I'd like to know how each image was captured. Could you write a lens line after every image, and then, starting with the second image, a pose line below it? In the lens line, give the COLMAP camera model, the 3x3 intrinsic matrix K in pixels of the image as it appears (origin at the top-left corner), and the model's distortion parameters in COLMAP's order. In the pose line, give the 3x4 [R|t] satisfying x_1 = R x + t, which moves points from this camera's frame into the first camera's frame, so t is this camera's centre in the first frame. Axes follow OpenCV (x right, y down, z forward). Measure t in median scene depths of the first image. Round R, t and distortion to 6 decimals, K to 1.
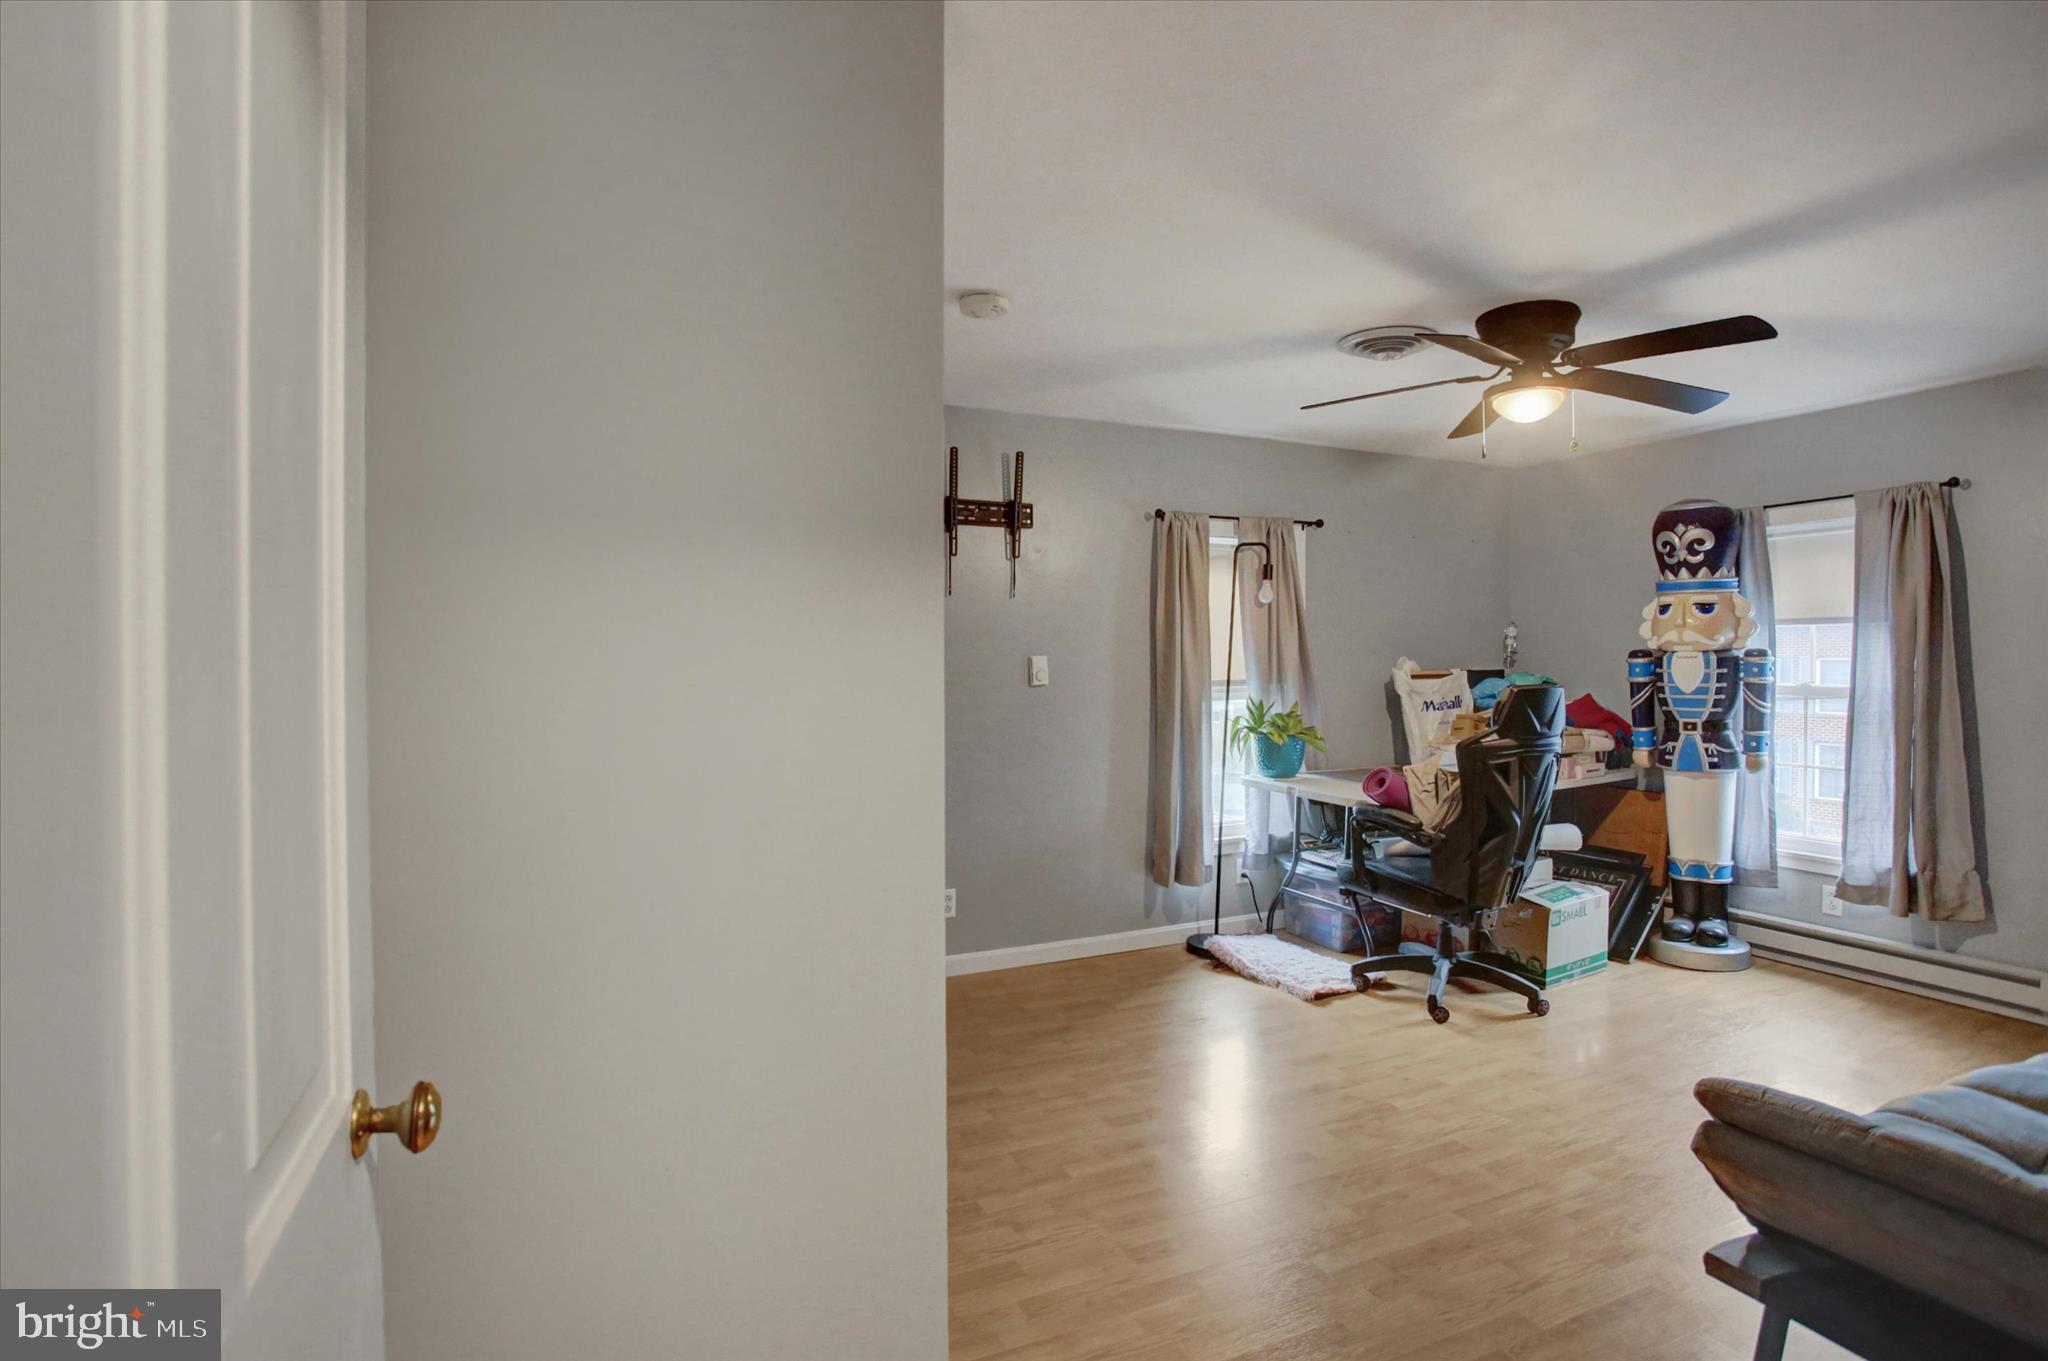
lens RADIAL K [[1017.4, 0, 1014.8], [0, 1017.4, 673.6], [0, 0, 1]] dist [-0.067094, 0.028658]
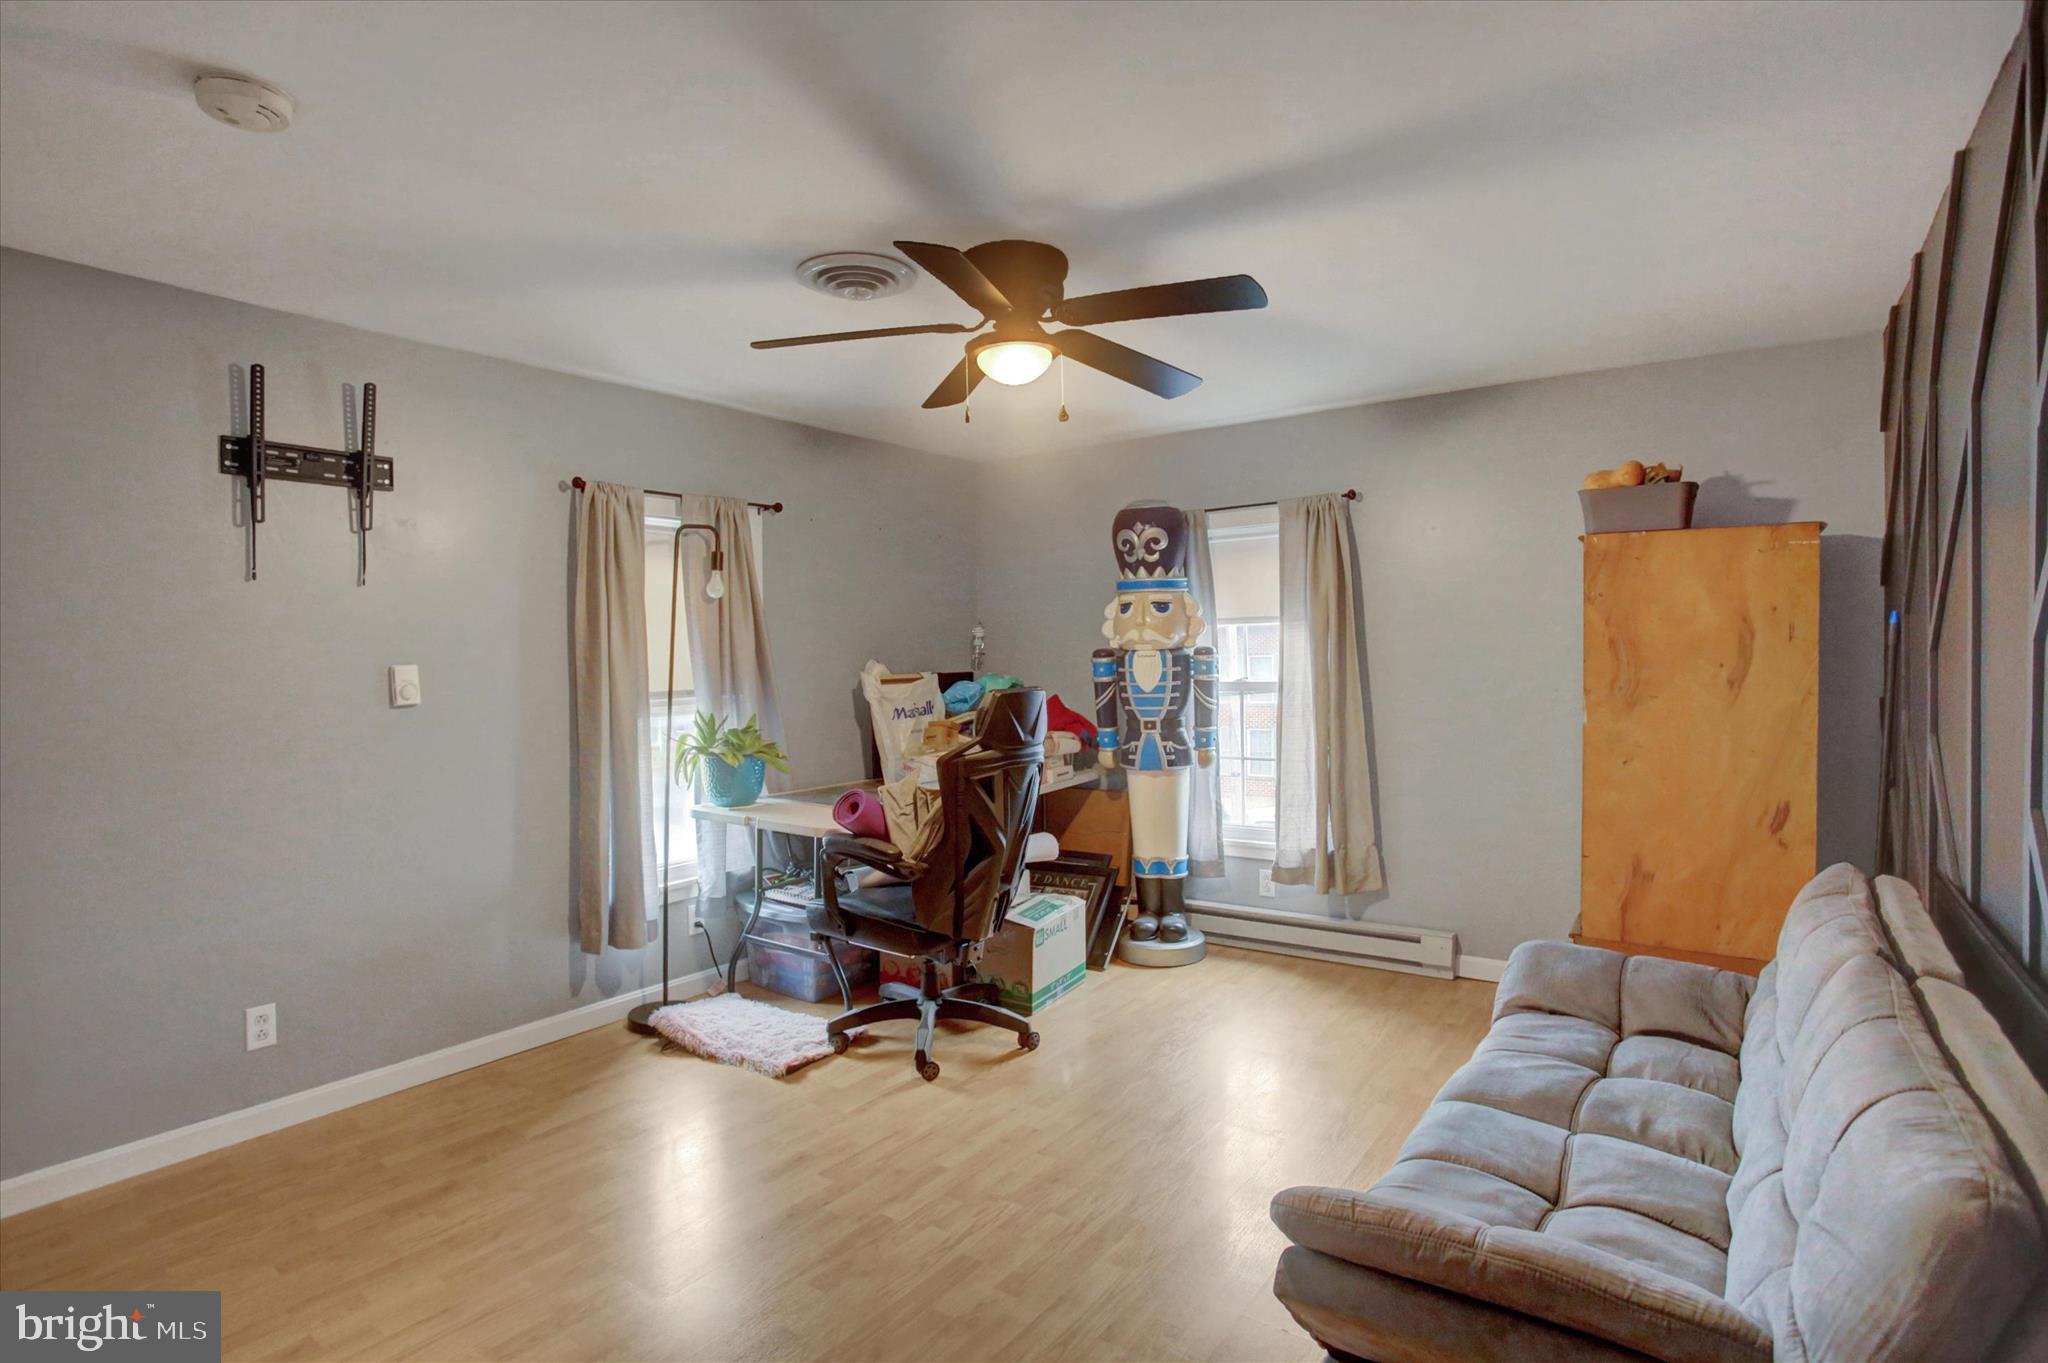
lens RADIAL K [[1017.4, 0, 1014.8], [0, 1017.4, 674.6], [0, 0, 1]] dist [-0.067094, 0.028658]
pose [[0.869640, -0.019690, 0.493293, 0.056812], [0.021683, 0.999763, 0.001680, -0.002523], [-0.493209, 0.009235, 0.869862, 0.173982]]
